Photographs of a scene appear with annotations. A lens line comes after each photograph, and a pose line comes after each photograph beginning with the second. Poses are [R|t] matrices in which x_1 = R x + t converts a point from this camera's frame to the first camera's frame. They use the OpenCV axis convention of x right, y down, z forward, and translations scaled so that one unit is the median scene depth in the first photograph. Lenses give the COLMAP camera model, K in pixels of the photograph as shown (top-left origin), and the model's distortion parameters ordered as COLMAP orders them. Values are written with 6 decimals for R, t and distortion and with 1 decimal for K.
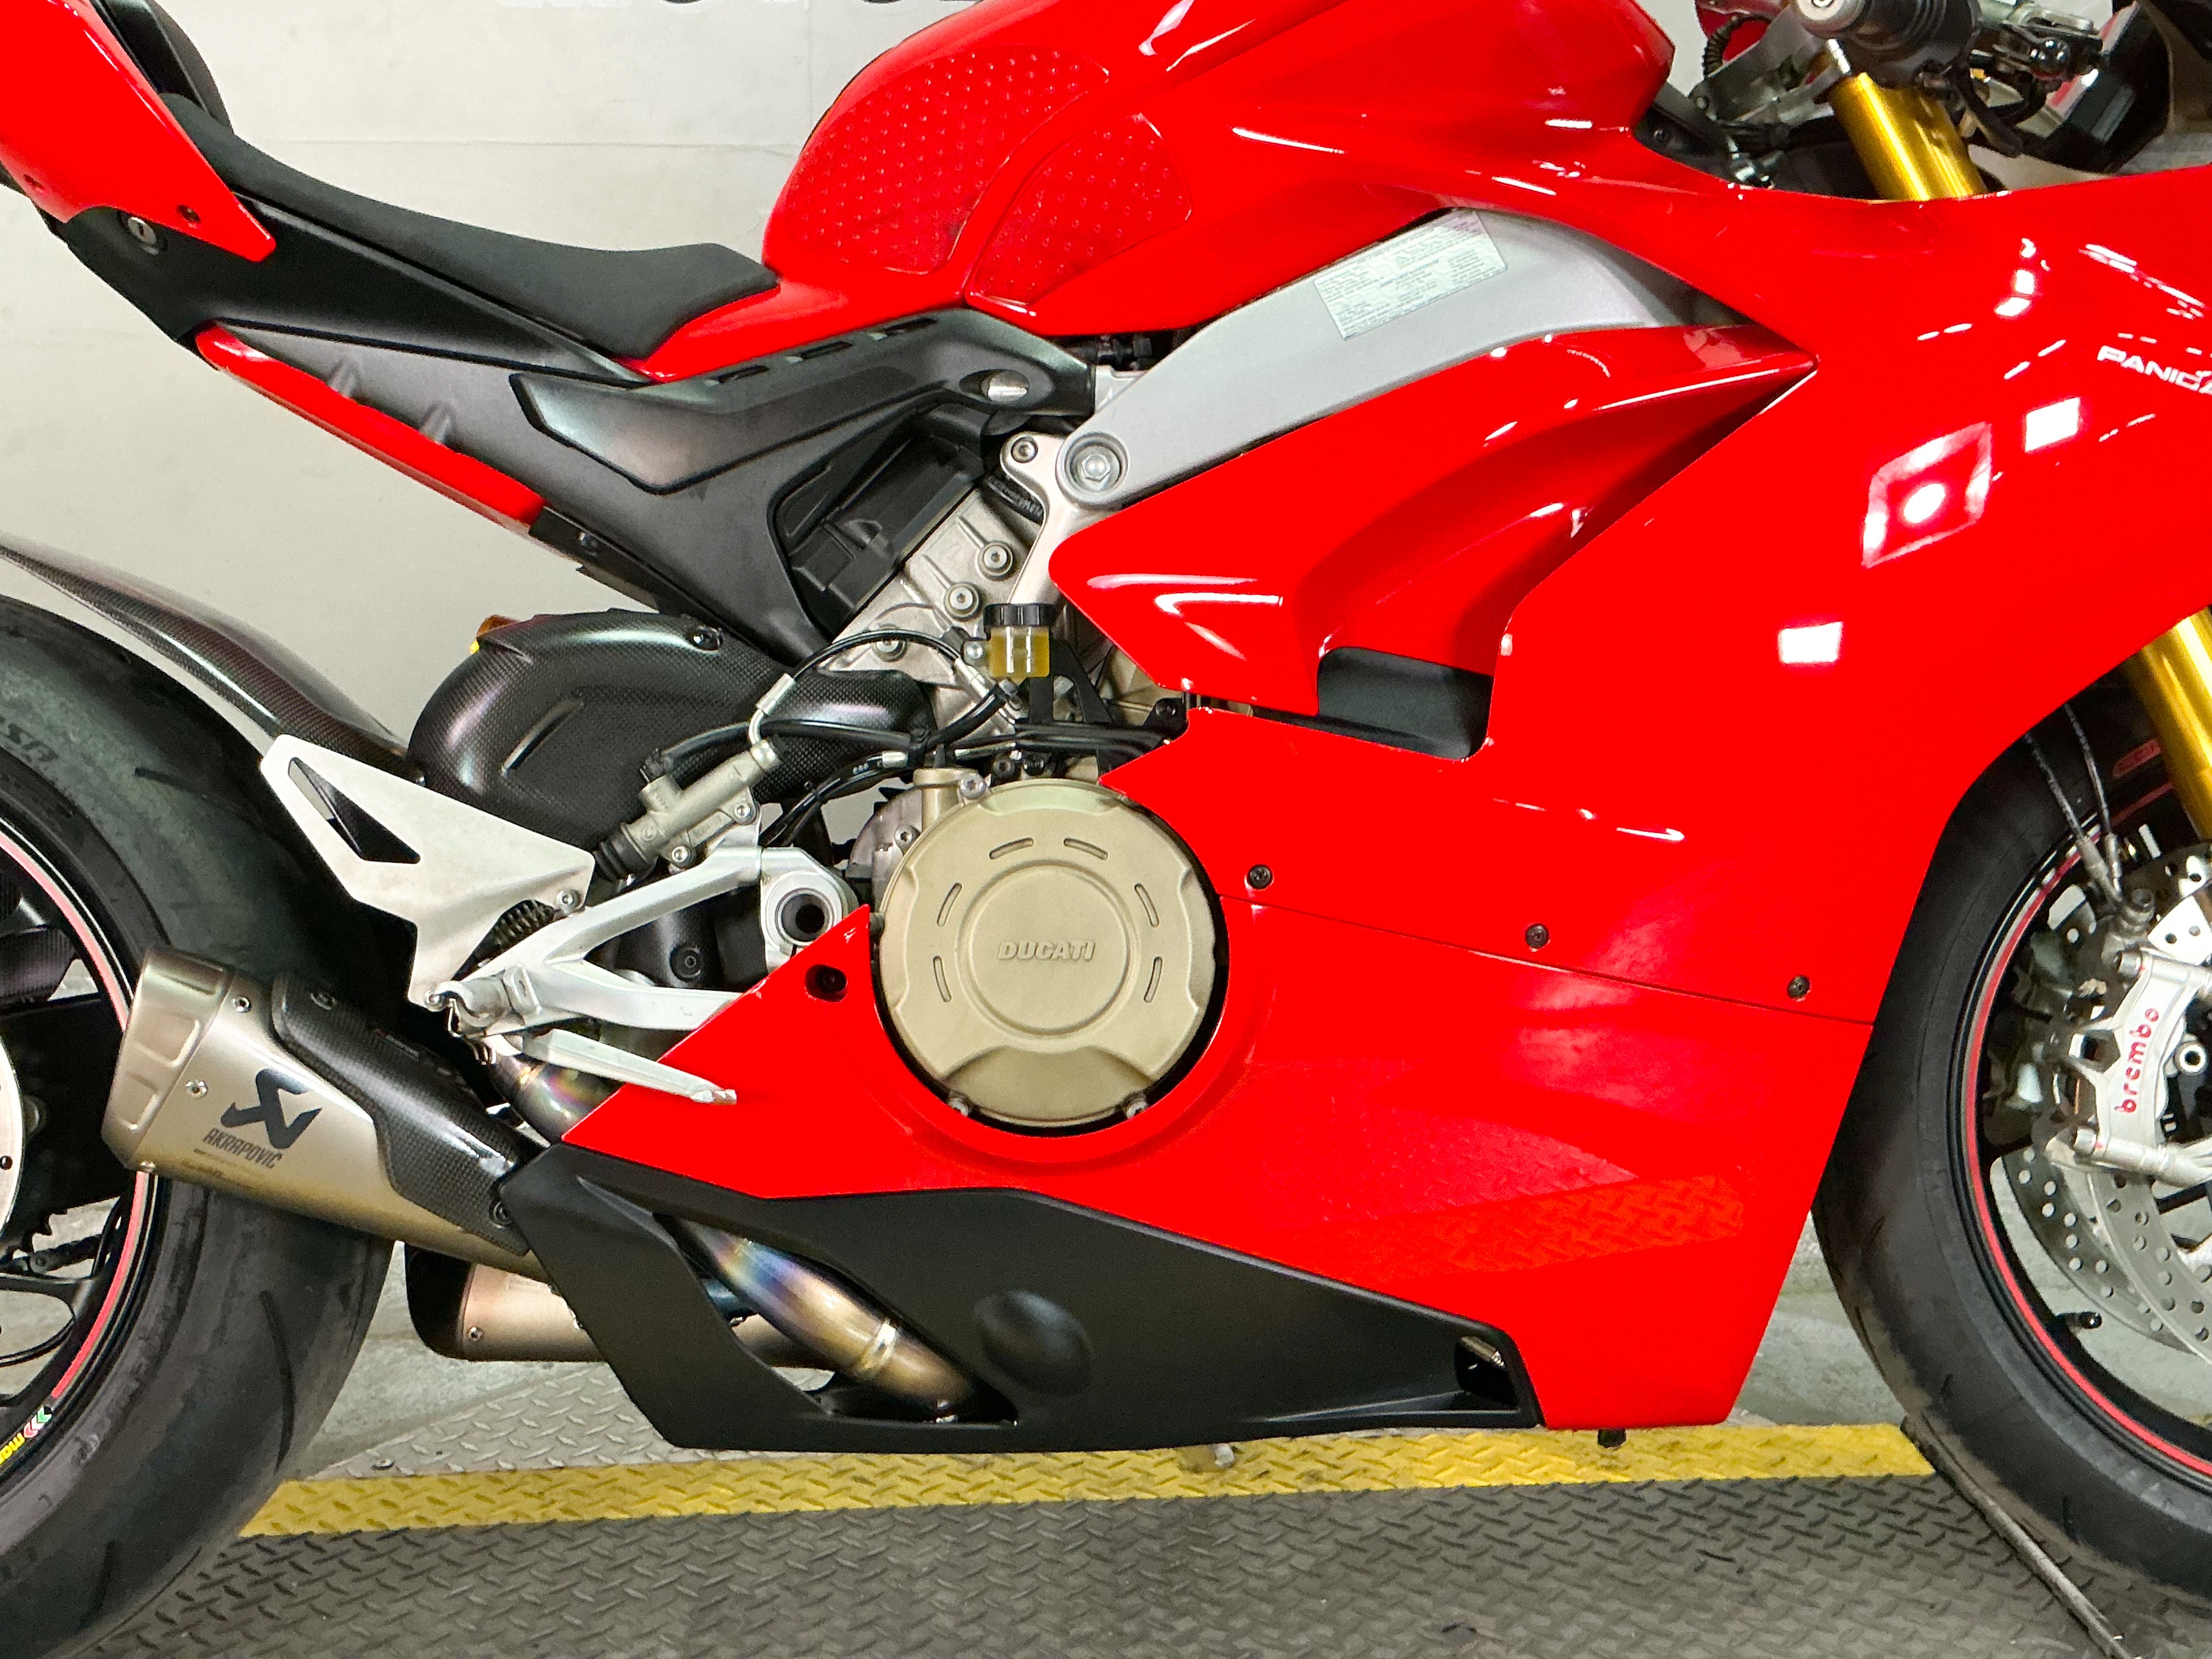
lens RADIAL K [[2241.5, 0, 1106.0], [0, 2241.5, 829.5], [0, 0, 1]] dist [0.091115, -0.015193]
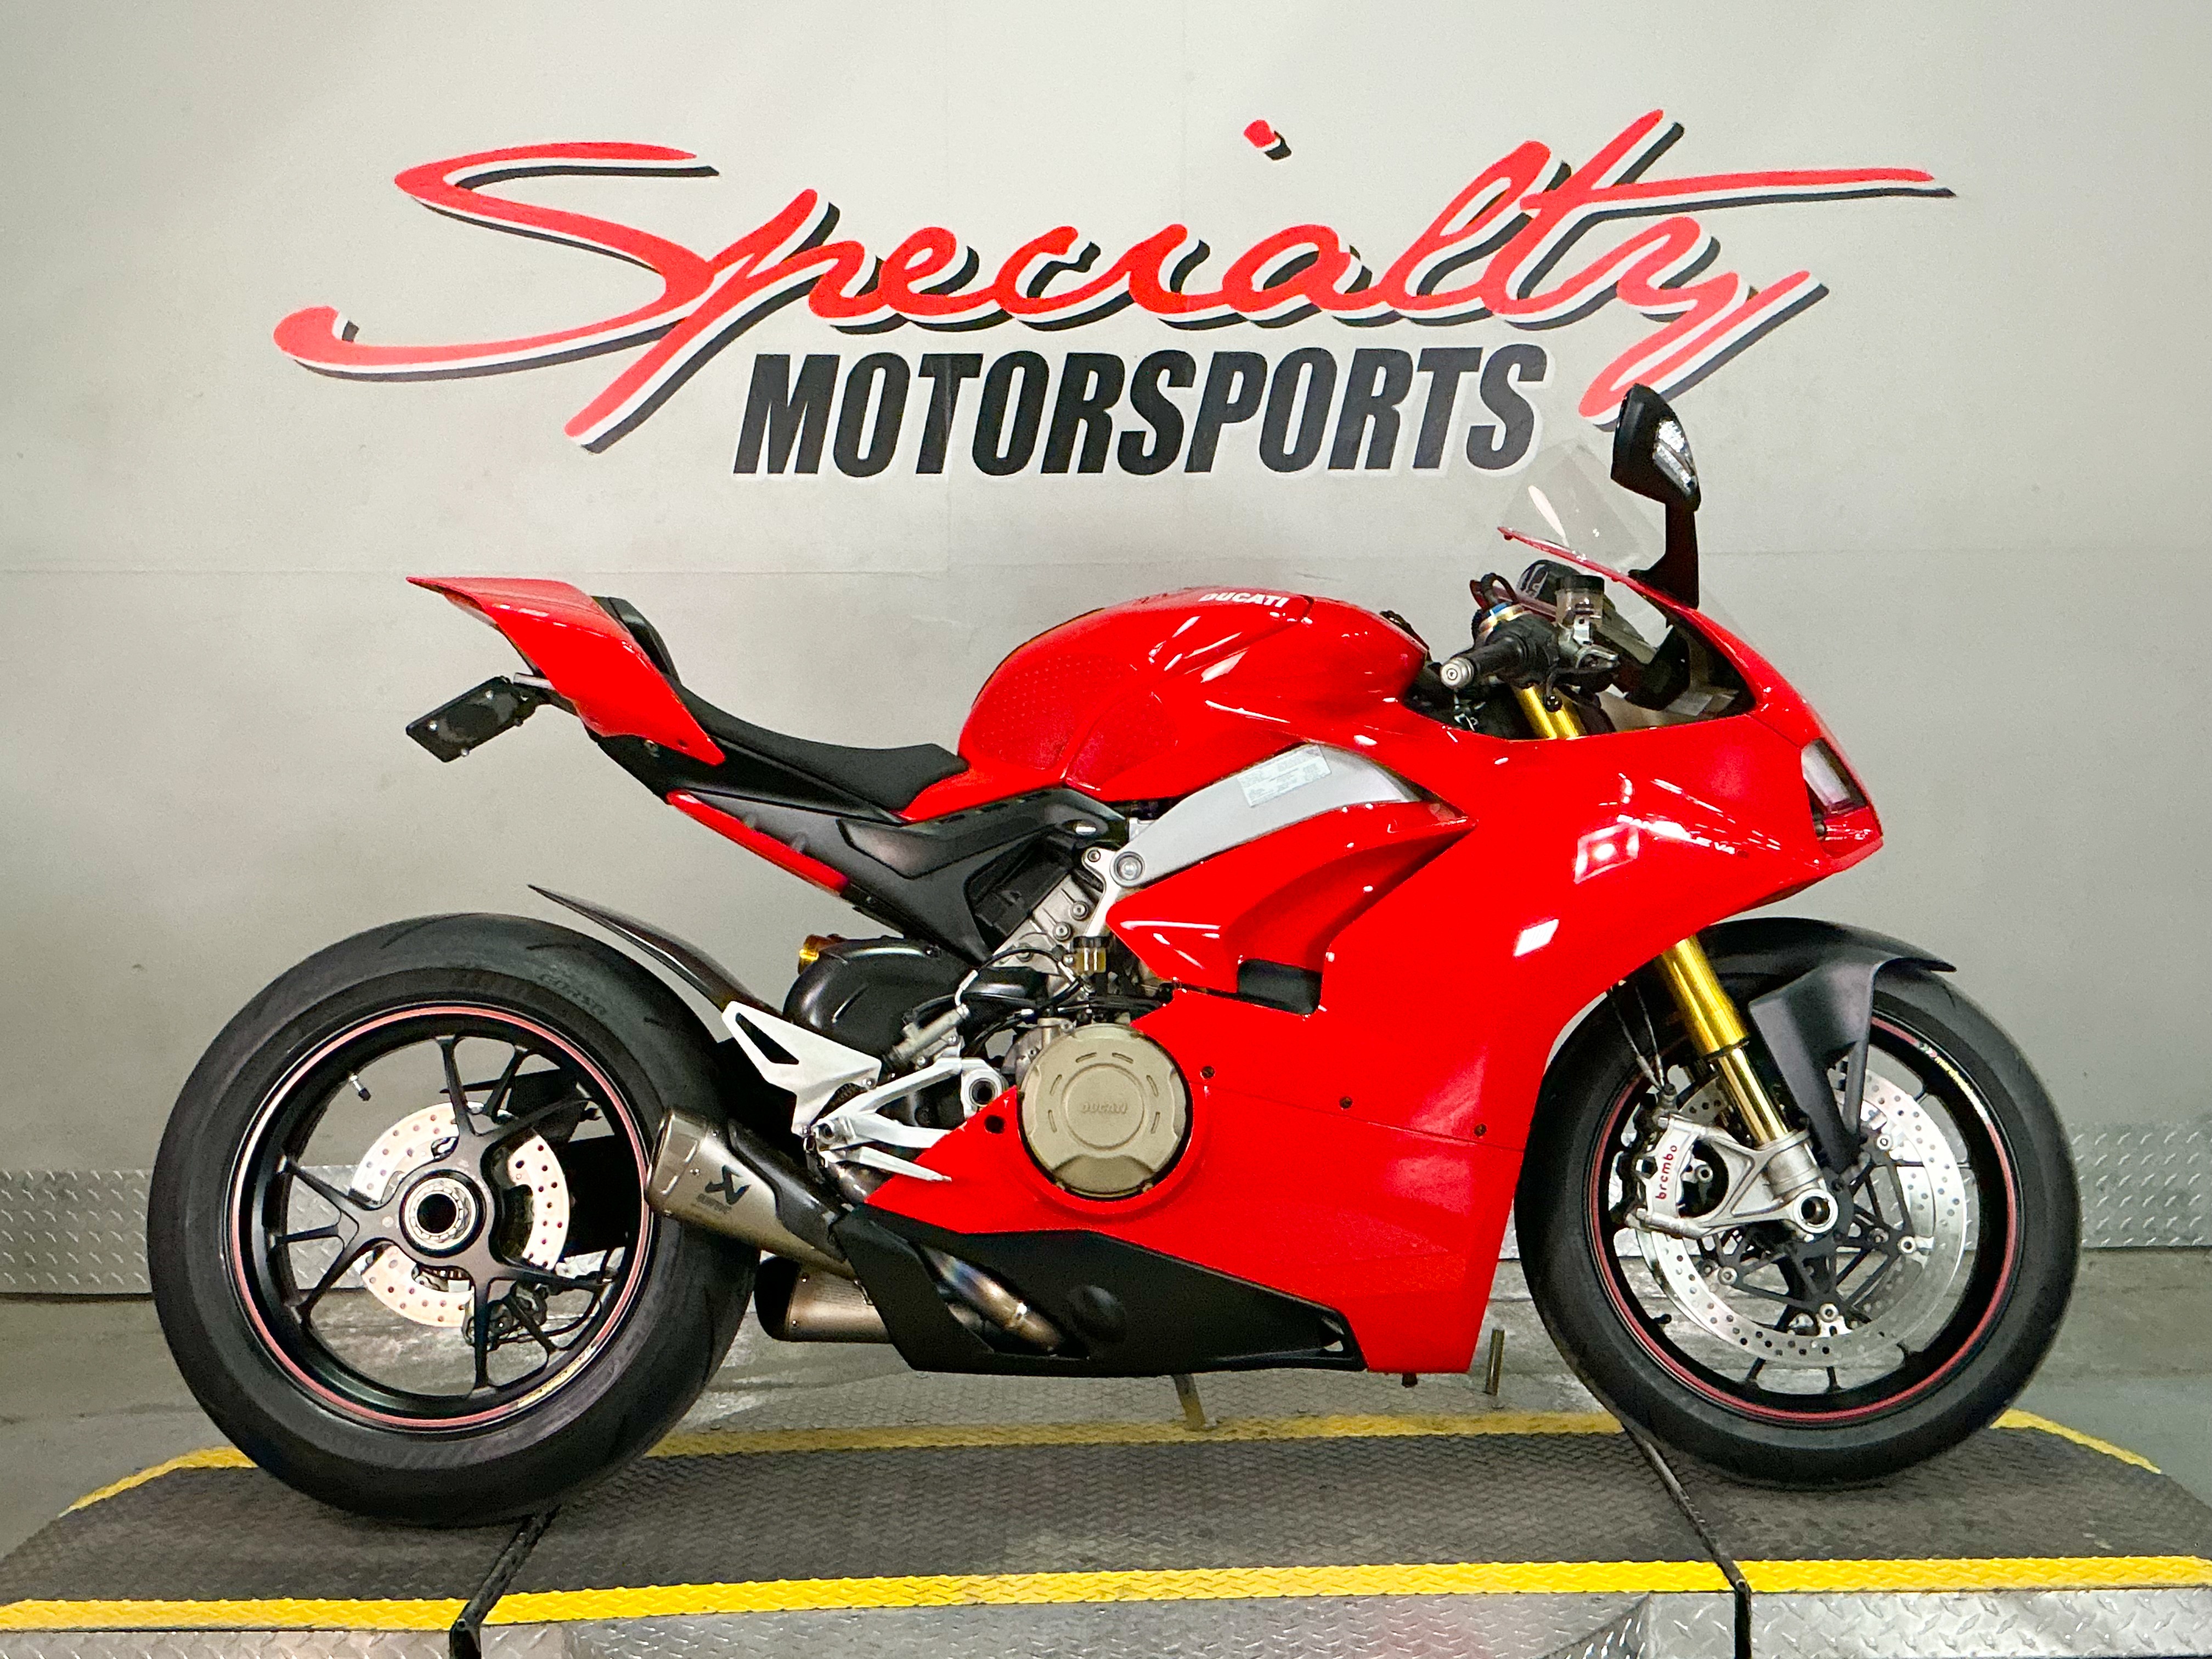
lens RADIAL K [[2590.8, 0, 1106.0], [0, 2590.8, 829.5], [0, 0, 1]] dist [0.147565, -0.282999]
pose [[0.999421, 0.000767, -0.034002, 0.052887], [-0.003850, 0.995872, -0.090683, 0.014707], [0.033792, 0.090762, 0.995299, -1.298064]]
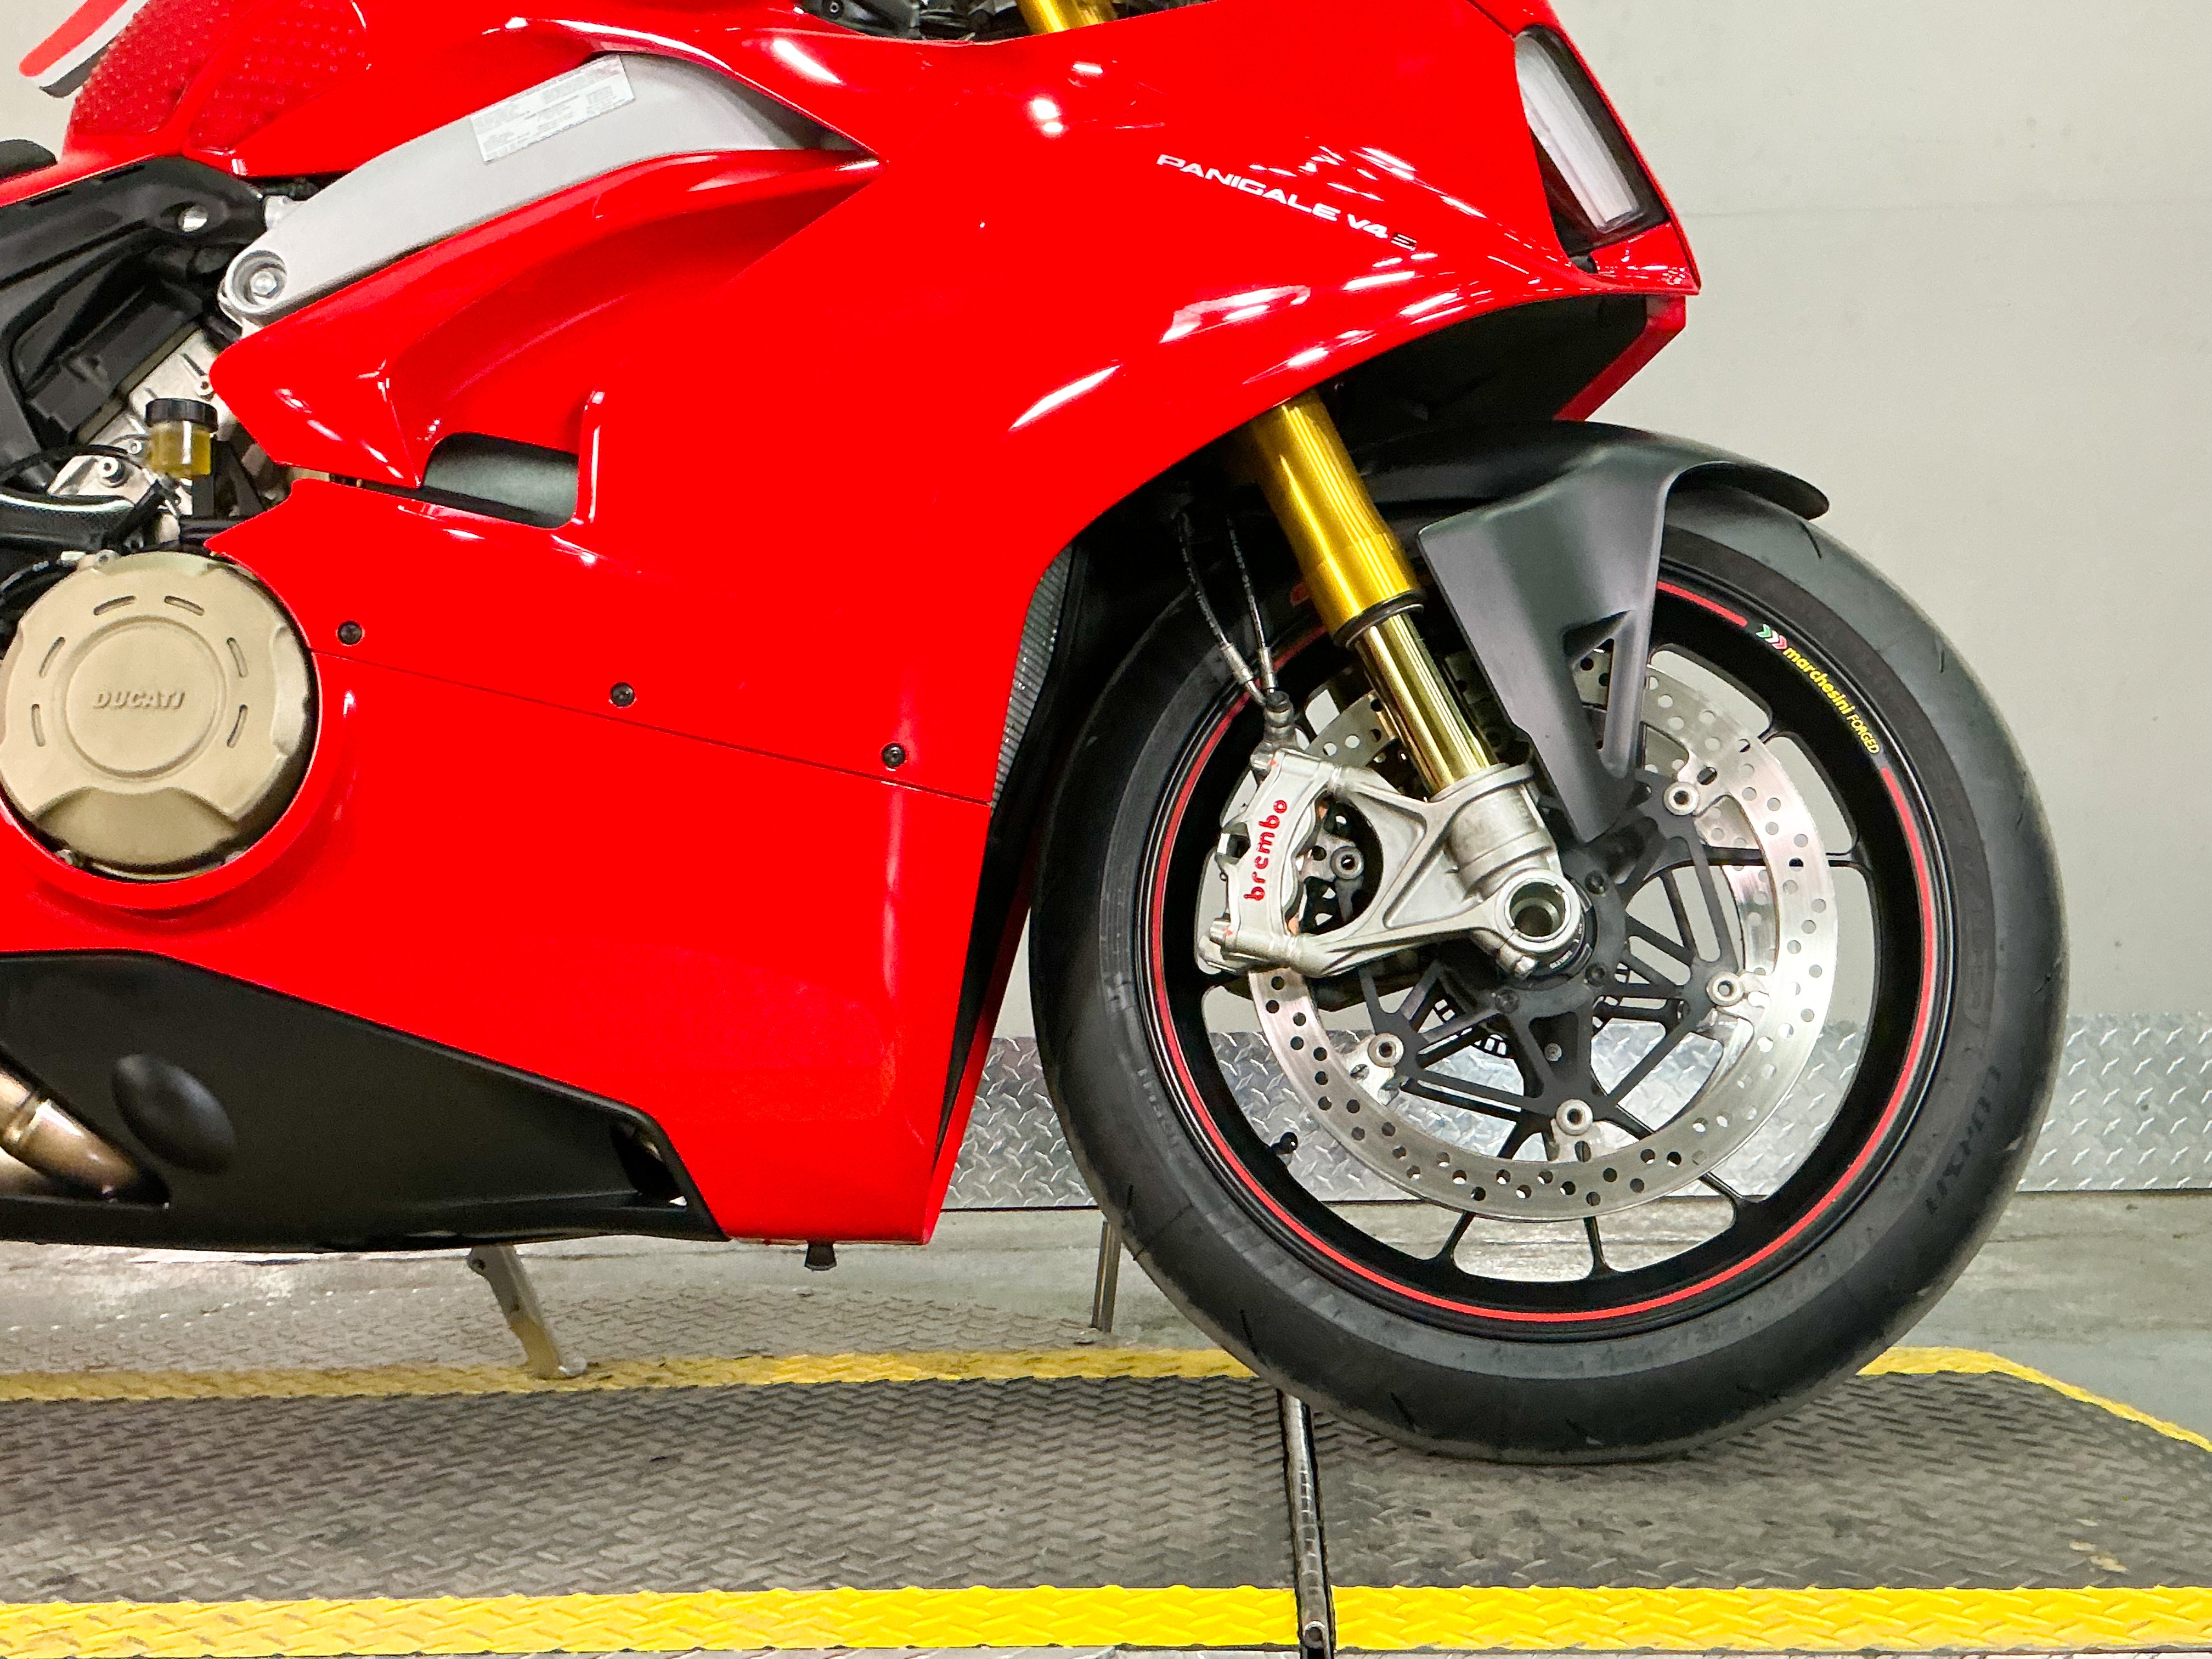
lens RADIAL K [[2390.6, 0, 1106.0], [0, 2390.6, 829.5], [0, 0, 1]] dist [0.049402, -0.000800]
pose [[0.996229, -0.002619, -0.086720, 0.491308], [-0.009377, 0.990438, -0.137636, 0.249166], [0.086251, 0.137930, 0.986679, -0.066476]]
